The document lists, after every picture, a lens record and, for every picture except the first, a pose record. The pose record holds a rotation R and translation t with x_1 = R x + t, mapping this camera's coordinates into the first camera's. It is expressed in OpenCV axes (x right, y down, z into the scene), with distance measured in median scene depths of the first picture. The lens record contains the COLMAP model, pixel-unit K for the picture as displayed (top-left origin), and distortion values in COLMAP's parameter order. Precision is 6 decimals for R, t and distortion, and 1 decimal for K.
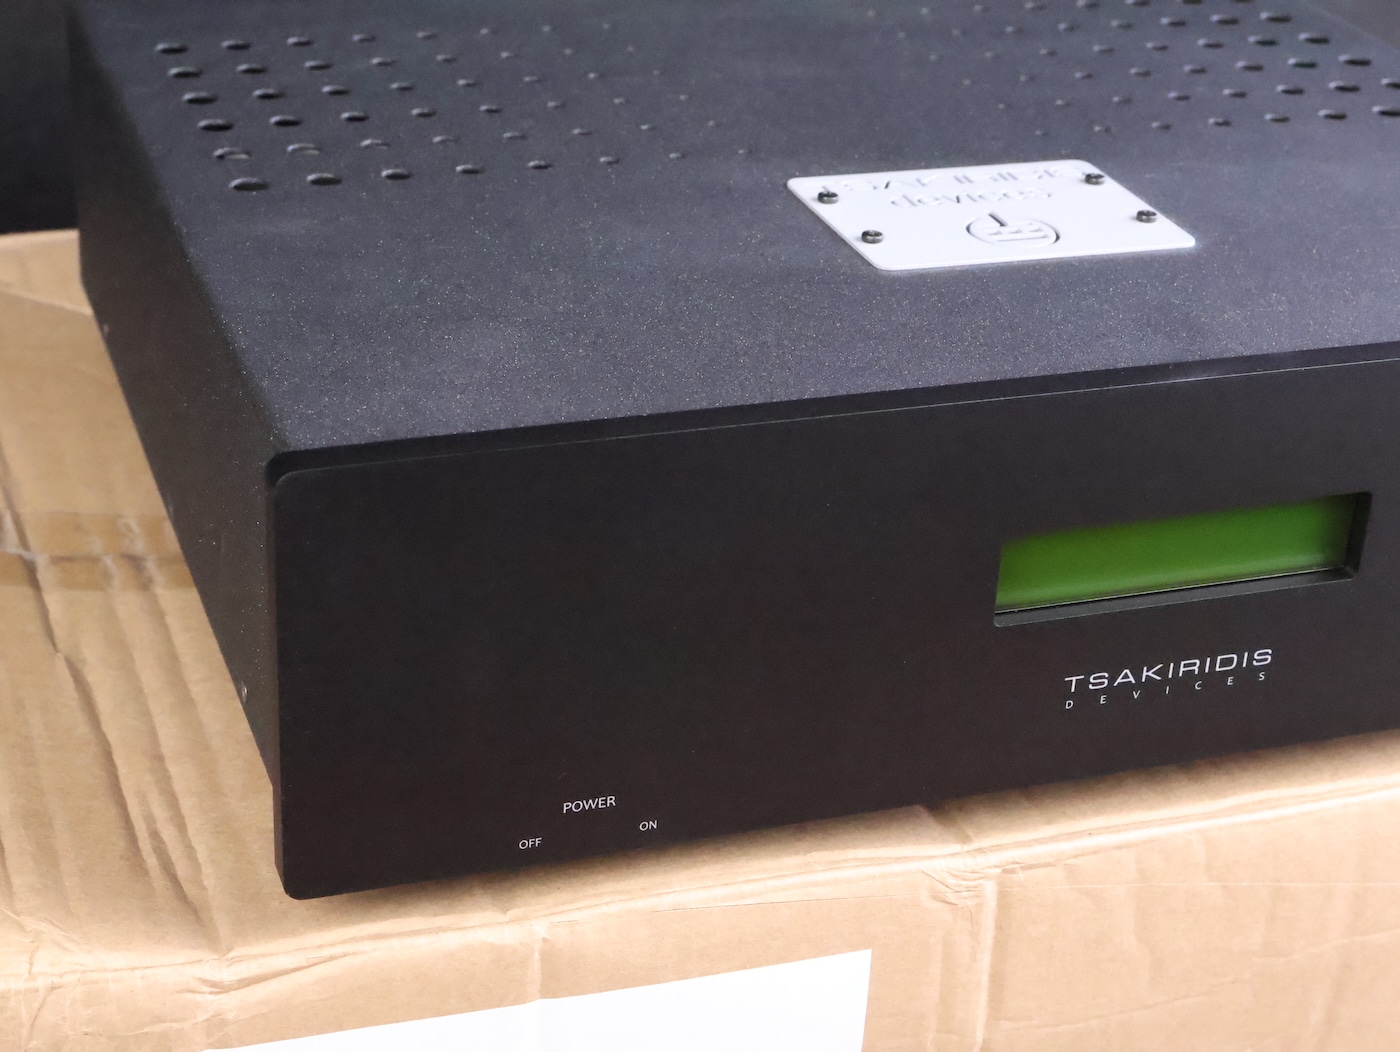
lens RADIAL K [[2614.4, 0, 700.0], [0, 2614.4, 526.0], [0, 0, 1]] dist [-0.092982, 0.186121]
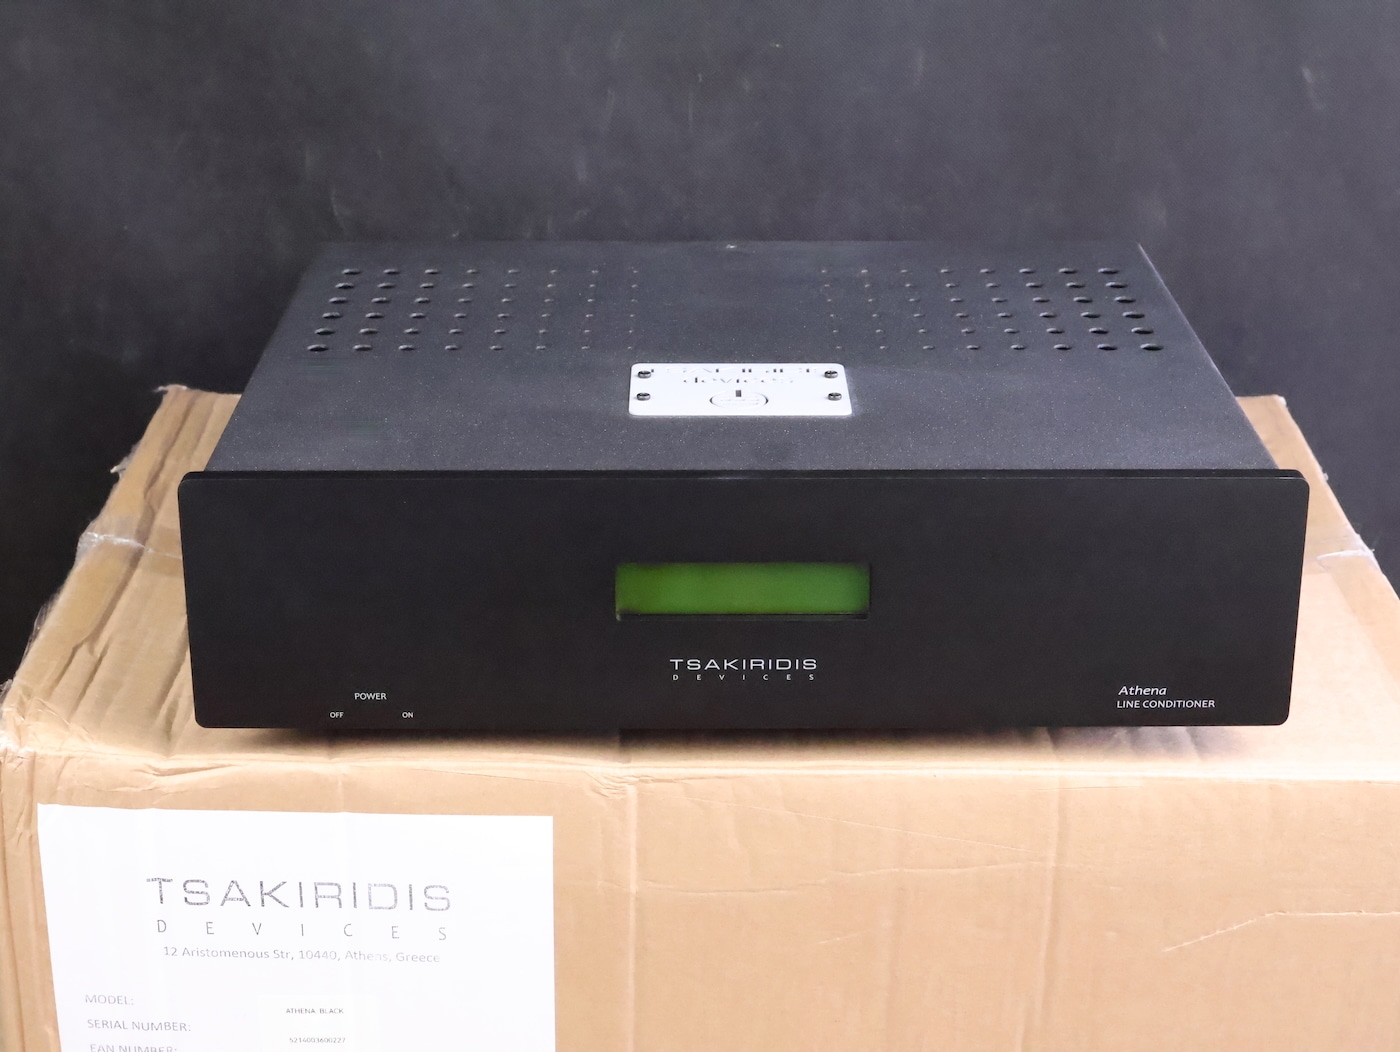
lens RADIAL K [[2614.4, 0, 700.0], [0, 2614.4, 526.0], [0, 0, 1]] dist [-0.092982, 0.186121]
pose [[0.939590, 0.070622, -0.334936, 0.686319], [-0.107060, 0.990026, -0.091583, 0.120850], [0.325127, 0.121909, 0.937780, -0.532970]]
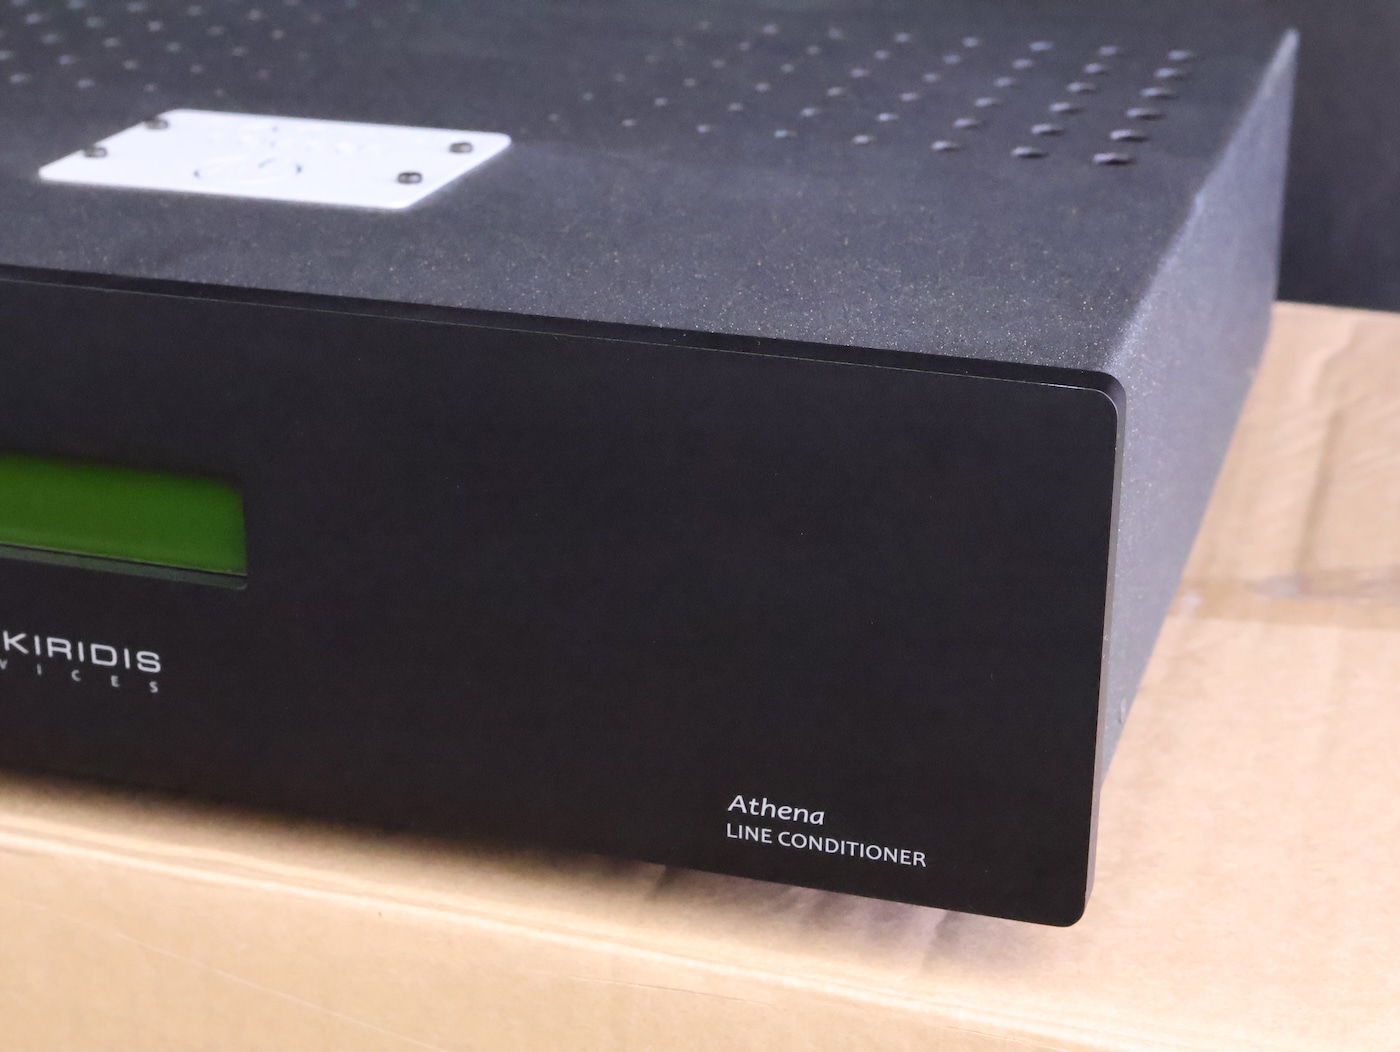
lens RADIAL K [[2614.4, 0, 700.0], [0, 2614.4, 526.0], [0, 0, 1]] dist [-0.092982, 0.186121]
pose [[0.796373, 0.179641, -0.577512, 0.823315], [-0.240608, 0.970158, -0.030014, -0.008115], [0.554886, 0.162856, 0.815830, 0.425096]]
